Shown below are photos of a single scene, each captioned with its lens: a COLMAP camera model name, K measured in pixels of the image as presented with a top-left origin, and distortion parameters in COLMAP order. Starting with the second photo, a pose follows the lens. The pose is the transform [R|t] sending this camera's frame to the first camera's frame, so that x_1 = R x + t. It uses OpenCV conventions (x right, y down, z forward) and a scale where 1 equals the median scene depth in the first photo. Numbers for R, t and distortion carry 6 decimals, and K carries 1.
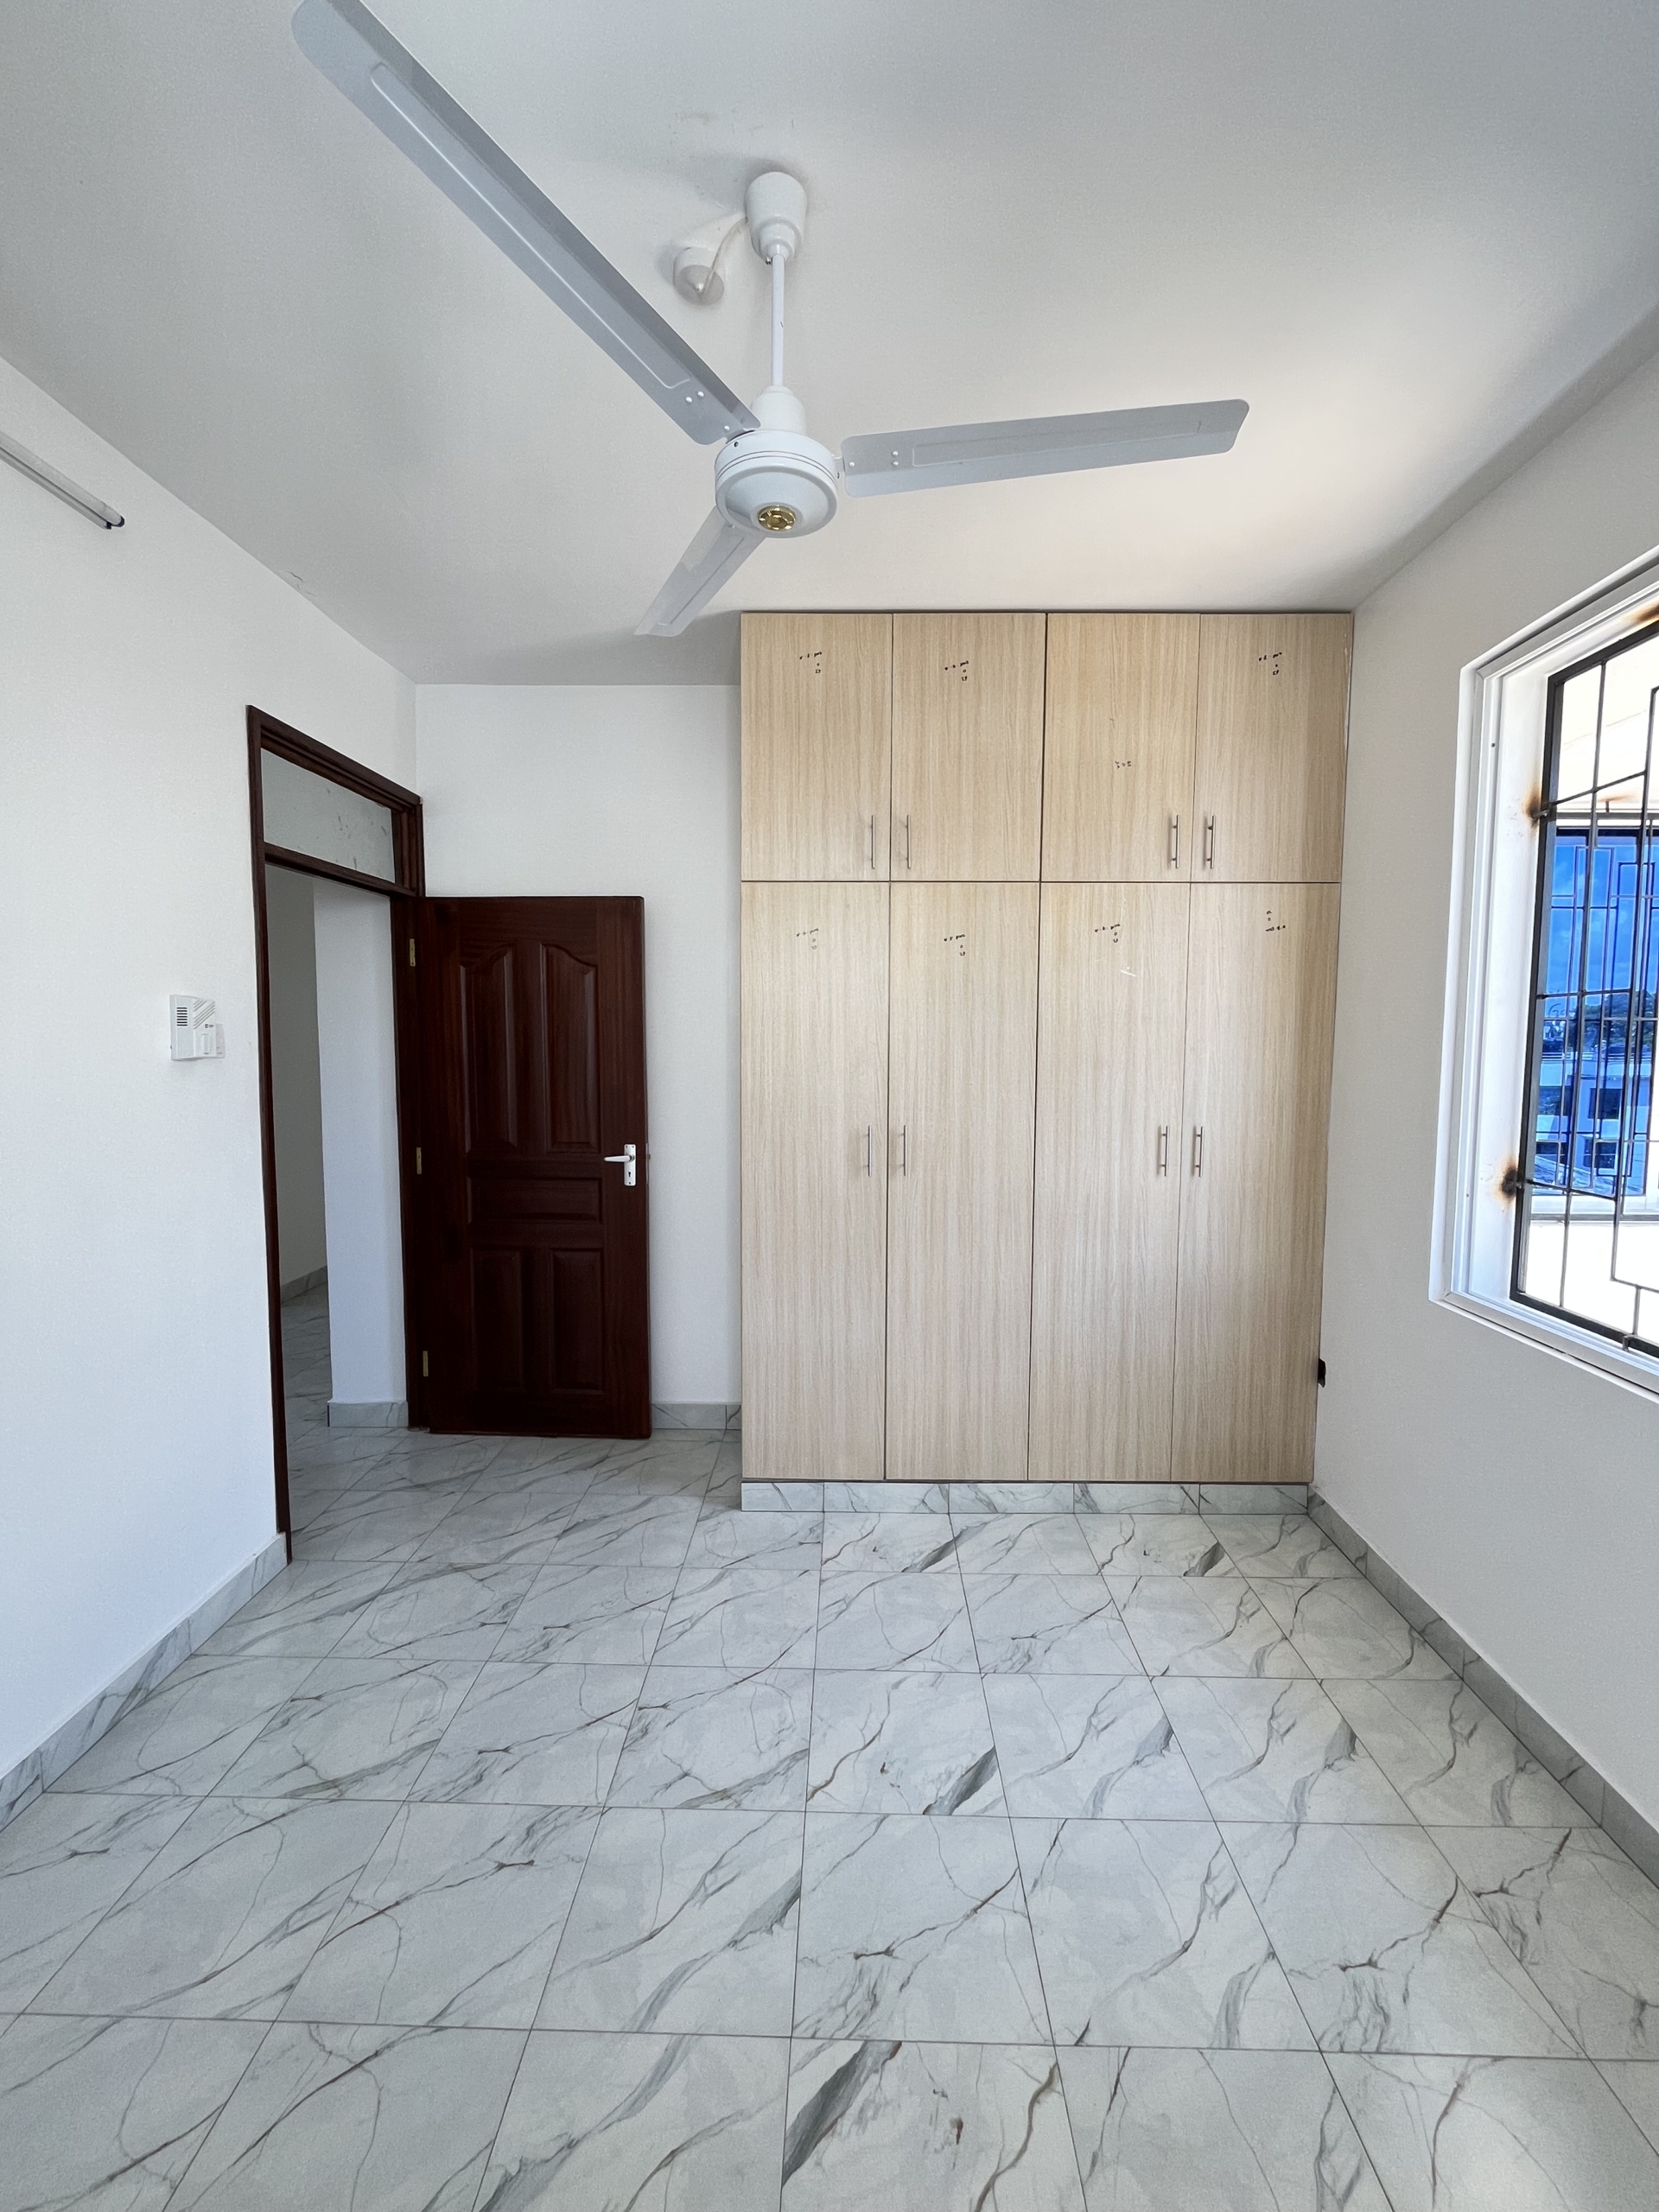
lens RADIAL K [[893.4, 0, 834.1], [0, 893.4, 1102.2], [0, 0, 1]] dist [-0.002826, 0.000464]
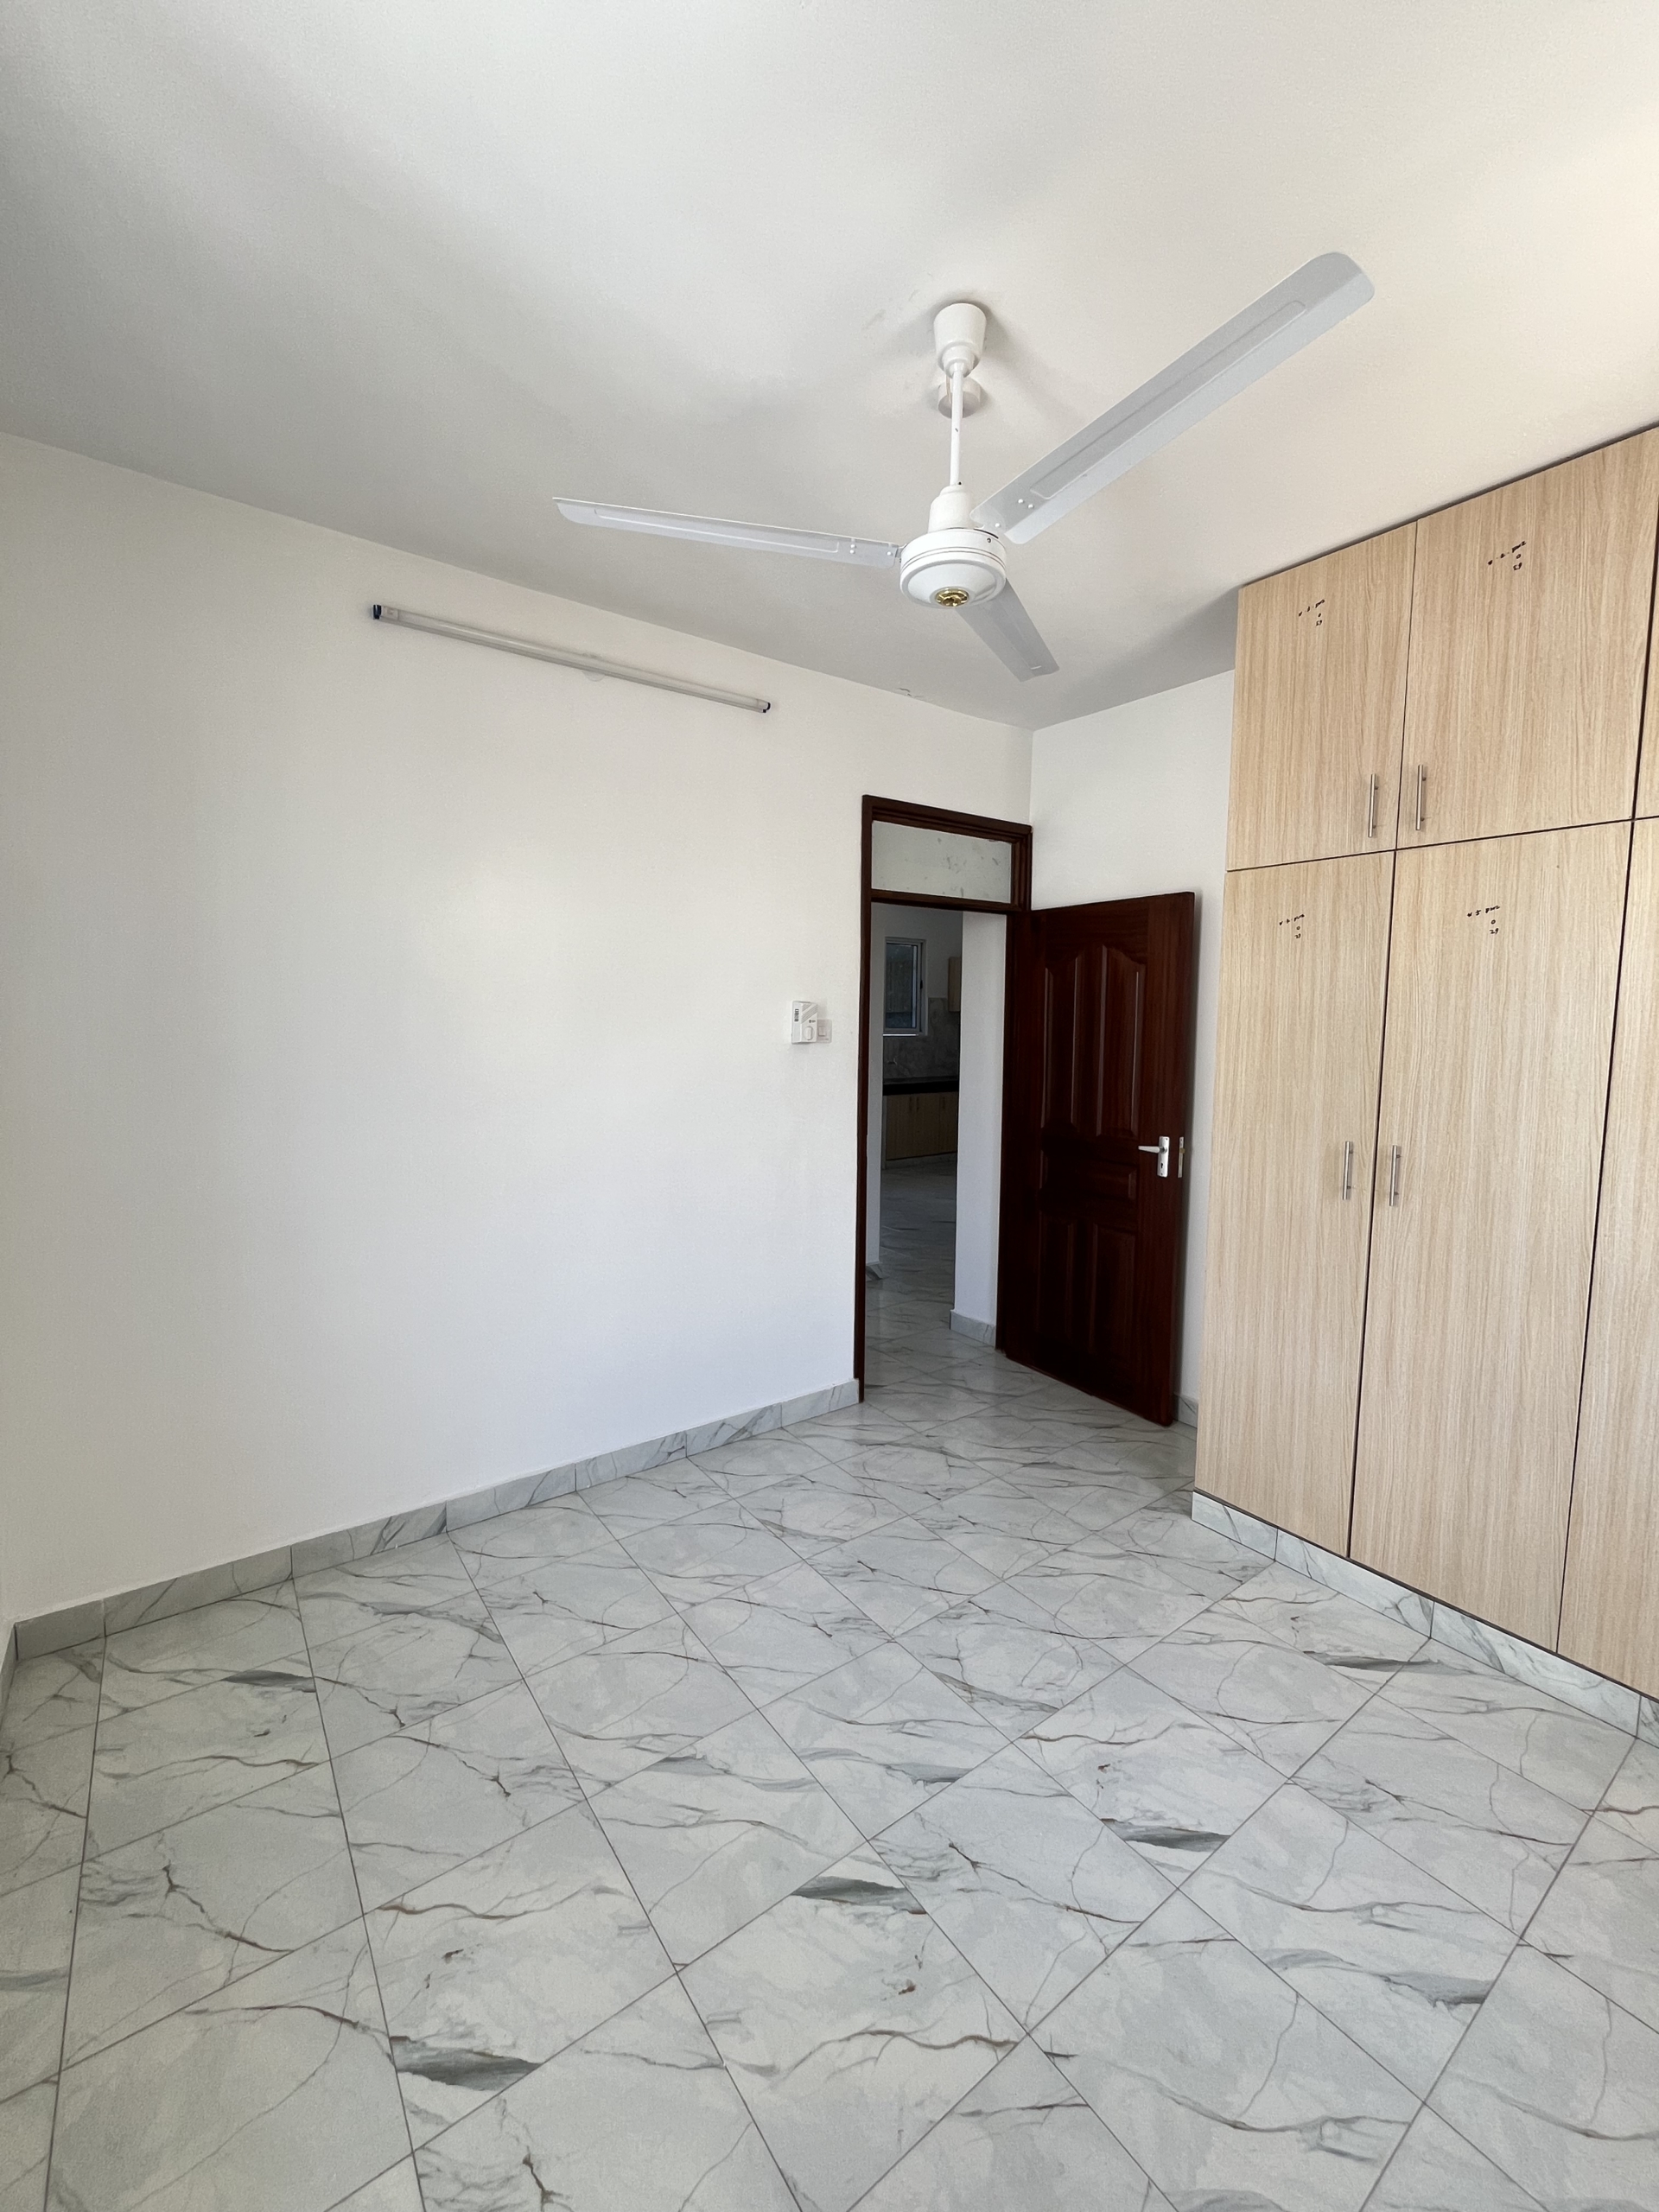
lens RADIAL K [[893.4, 0, 834.1], [0, 893.4, 1102.2], [0, 0, 1]] dist [-0.002826, 0.000464]
pose [[0.610614, 0.078482, -0.788030, 0.435335], [-0.065191, 0.996681, 0.048749, -0.021554], [0.789240, 0.021606, 0.613704, 0.091164]]
